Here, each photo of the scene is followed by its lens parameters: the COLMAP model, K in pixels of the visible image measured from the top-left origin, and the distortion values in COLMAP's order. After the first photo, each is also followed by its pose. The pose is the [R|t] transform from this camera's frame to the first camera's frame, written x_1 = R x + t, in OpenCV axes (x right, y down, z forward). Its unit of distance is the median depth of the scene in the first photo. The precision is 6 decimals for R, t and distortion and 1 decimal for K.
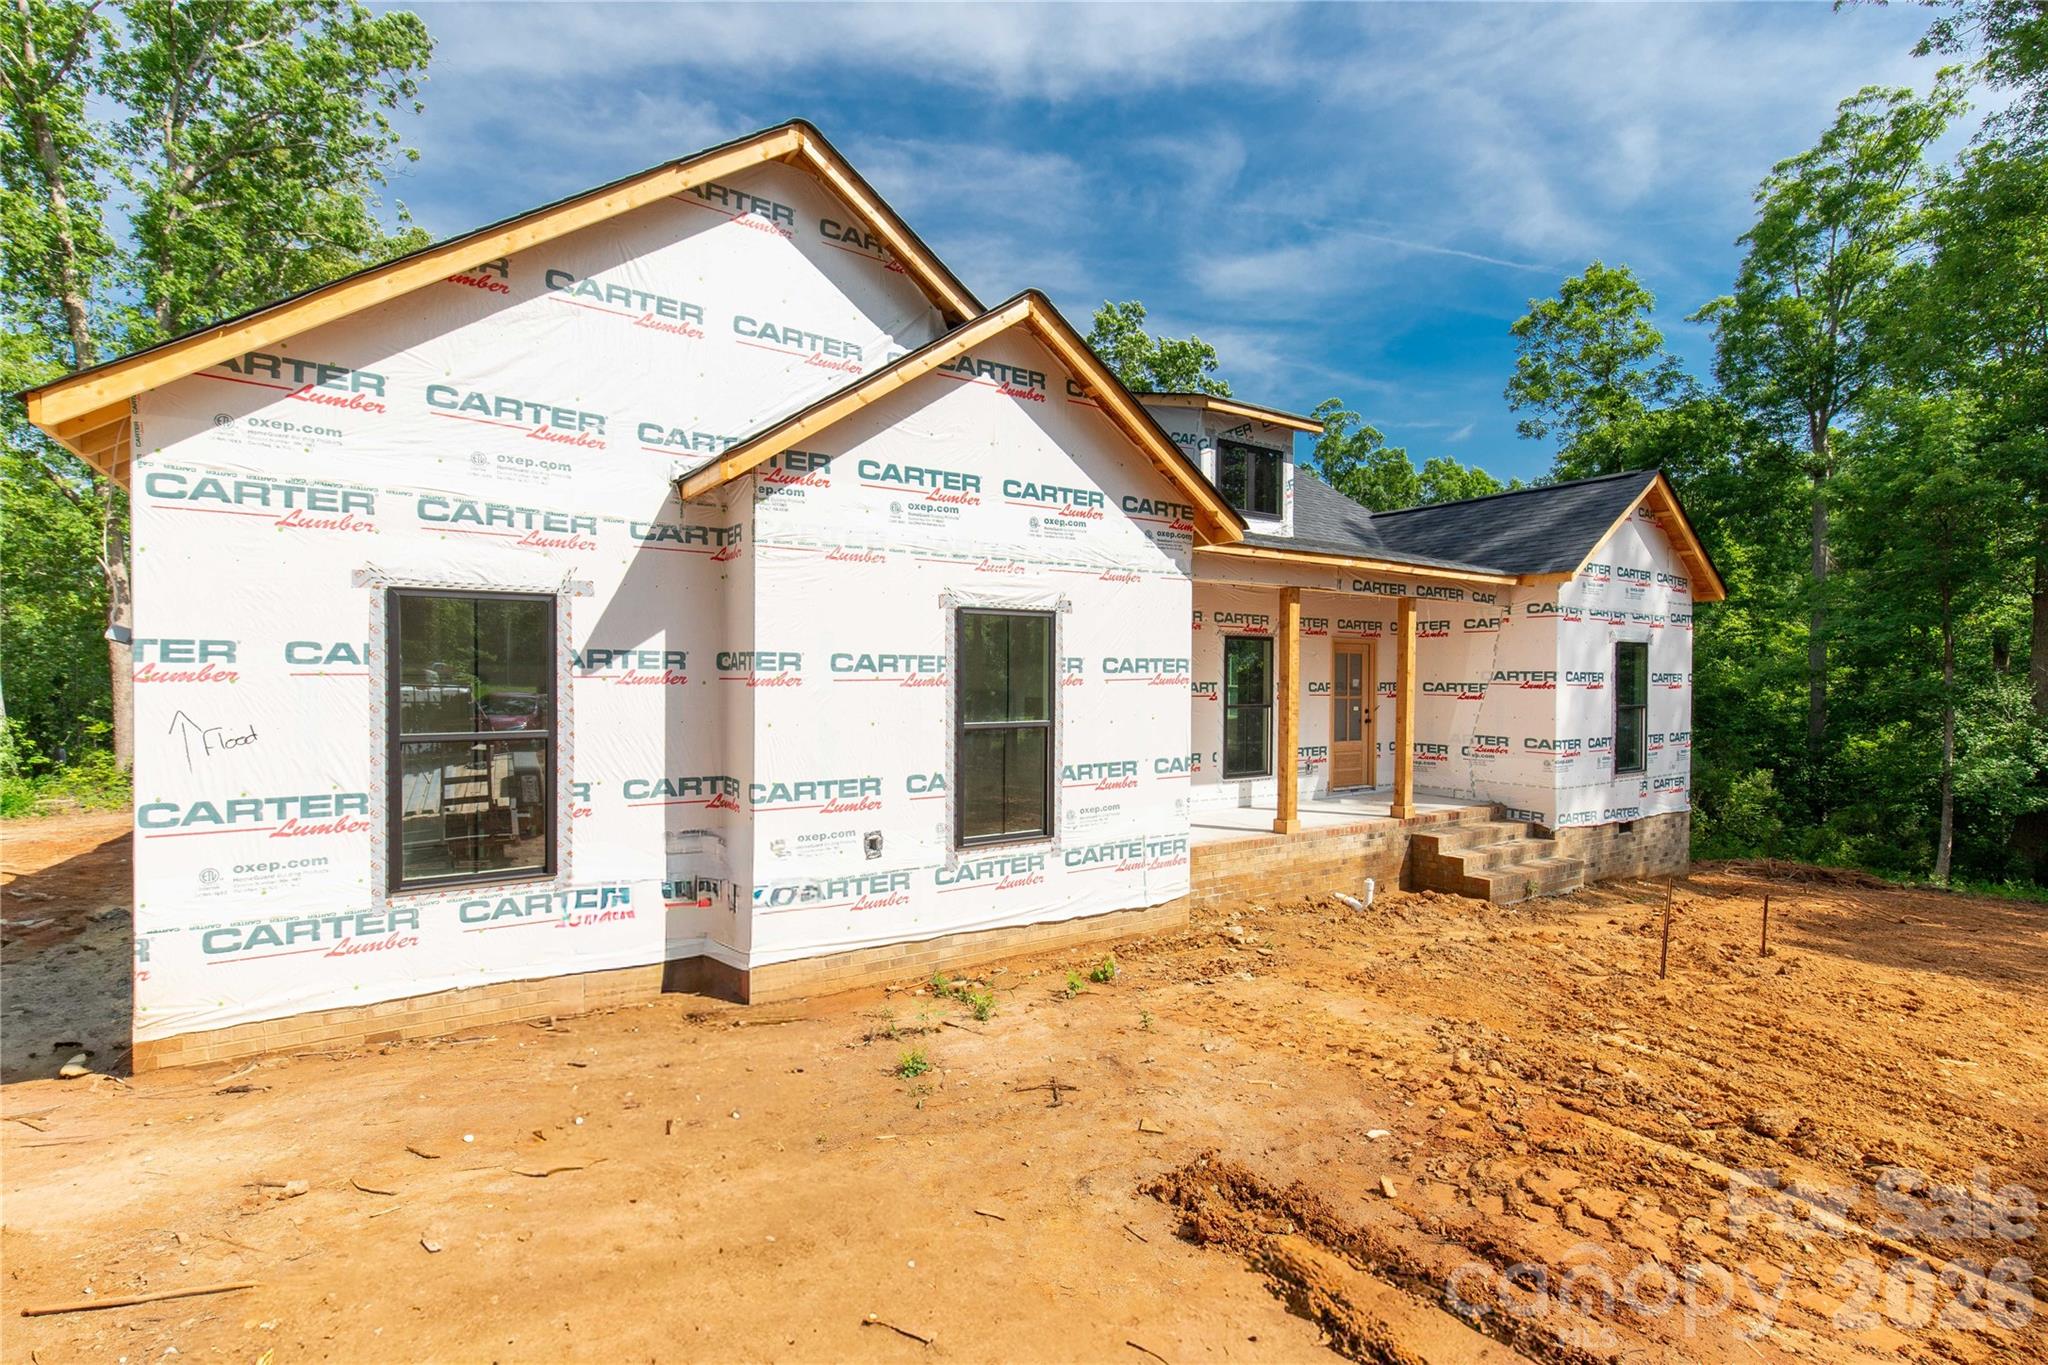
lens RADIAL K [[924.2, 0, 1024.6], [0, 924.2, 689.1], [0, 0, 1]] dist [0.011656, -0.002968]
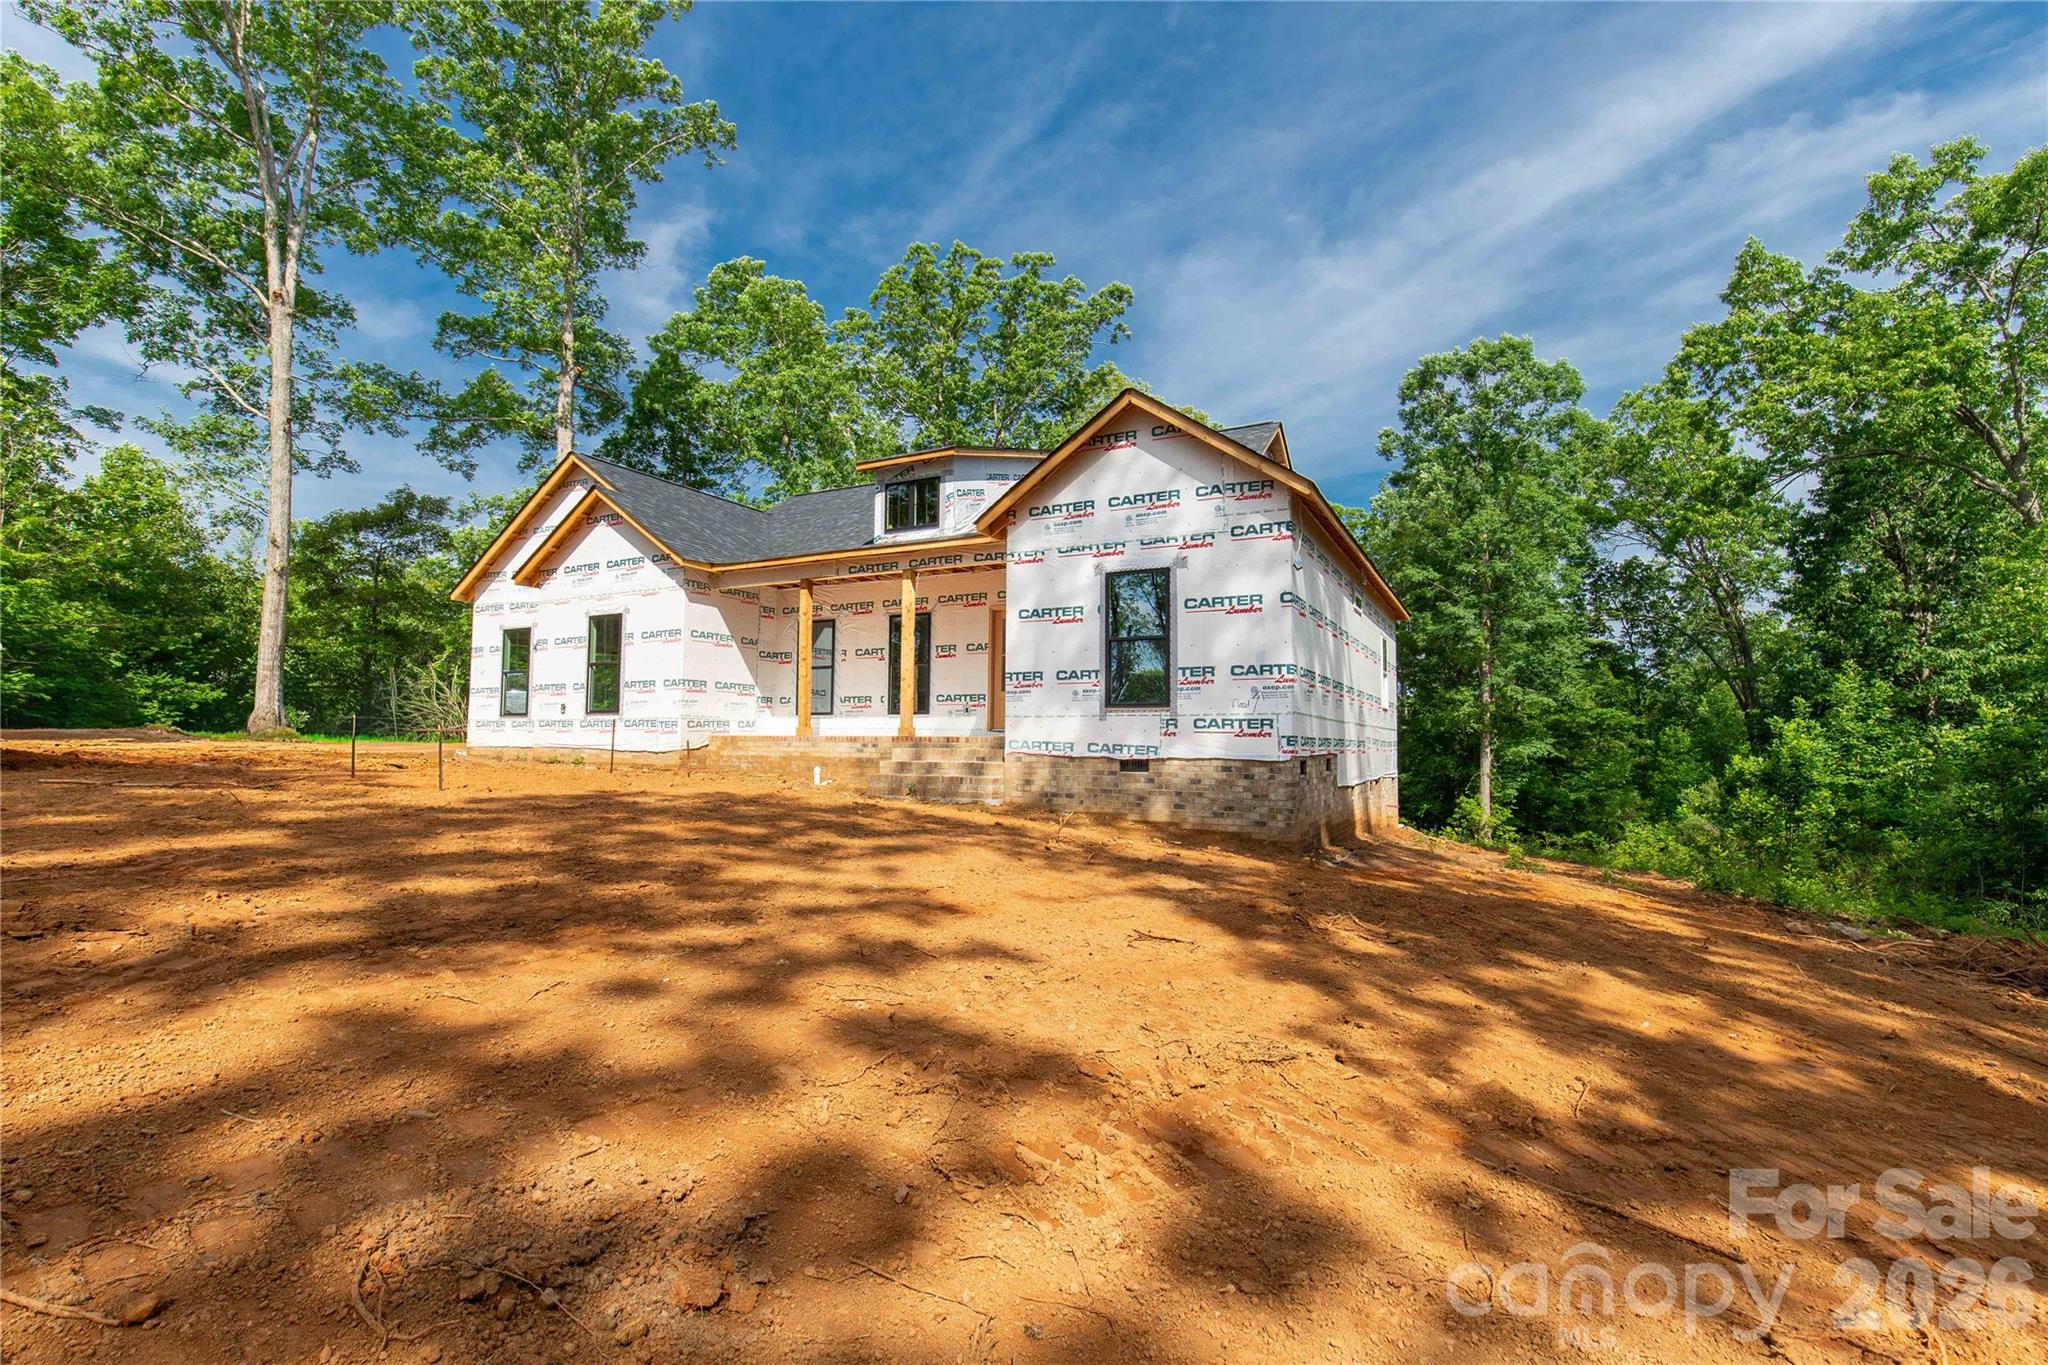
lens RADIAL K [[924.2, 0, 1027.9], [0, 924.2, 677.7], [0, 0, 1]] dist [0.011656, -0.002968]
pose [[0.480028, -0.064479, -0.874880, 1.767607], [-0.018250, 0.996345, -0.083444, 0.174412], [0.877063, 0.056022, 0.477097, 0.563715]]
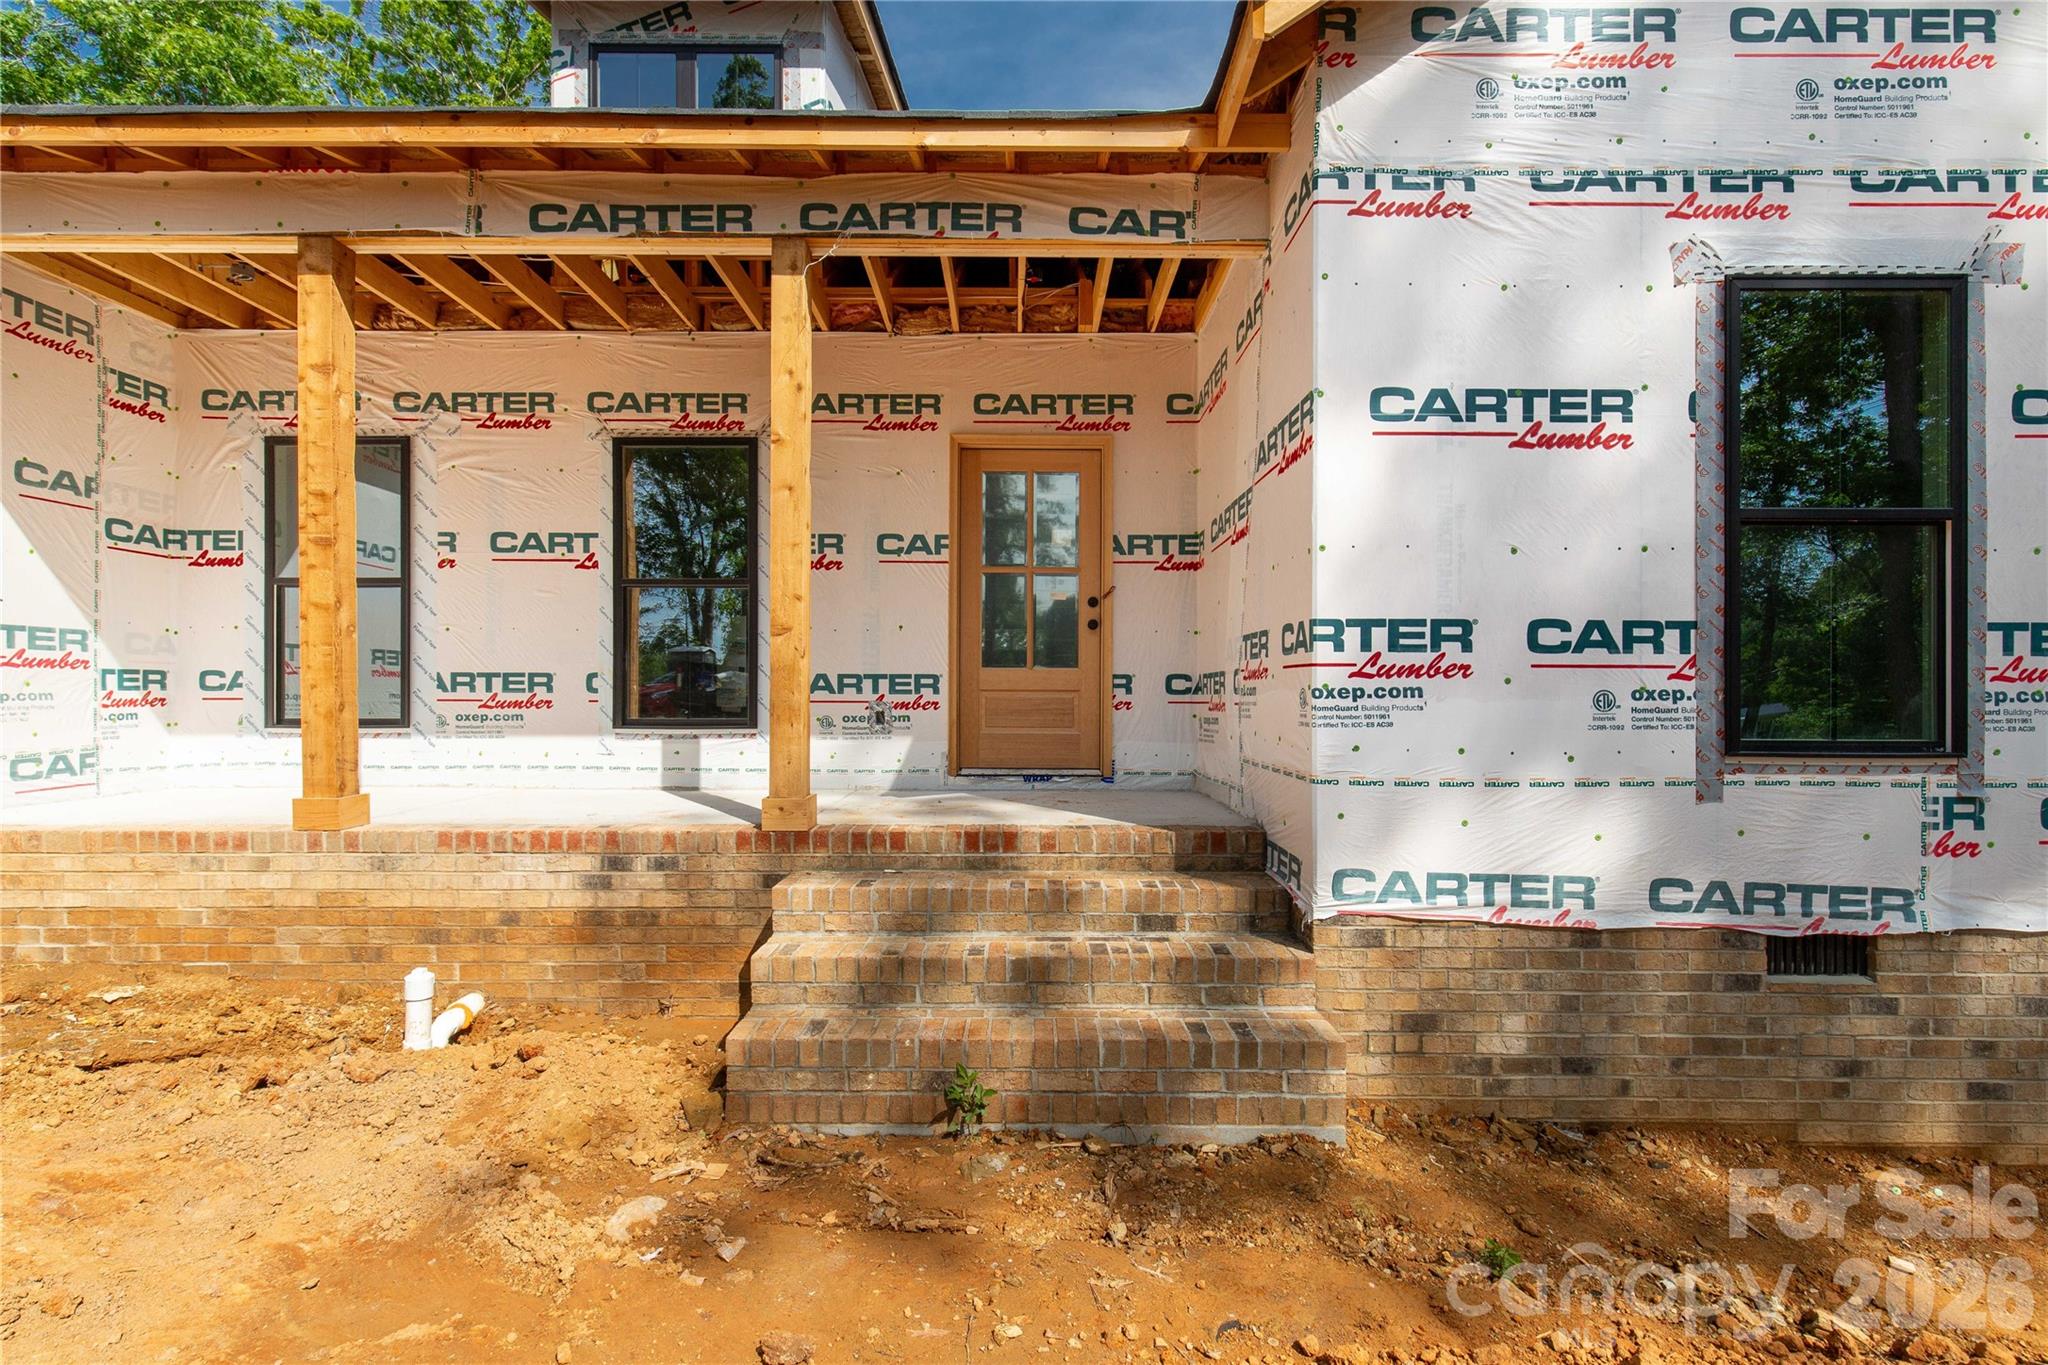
lens RADIAL K [[924.2, 0, 1017.2], [0, 924.2, 692.9], [0, 0, 1]] dist [0.011656, -0.002968]
pose [[0.830440, -0.005524, -0.557080, 0.750901], [-0.005831, 0.999810, -0.018605, 0.096666], [0.557077, 0.018699, 0.830250, 0.794148]]
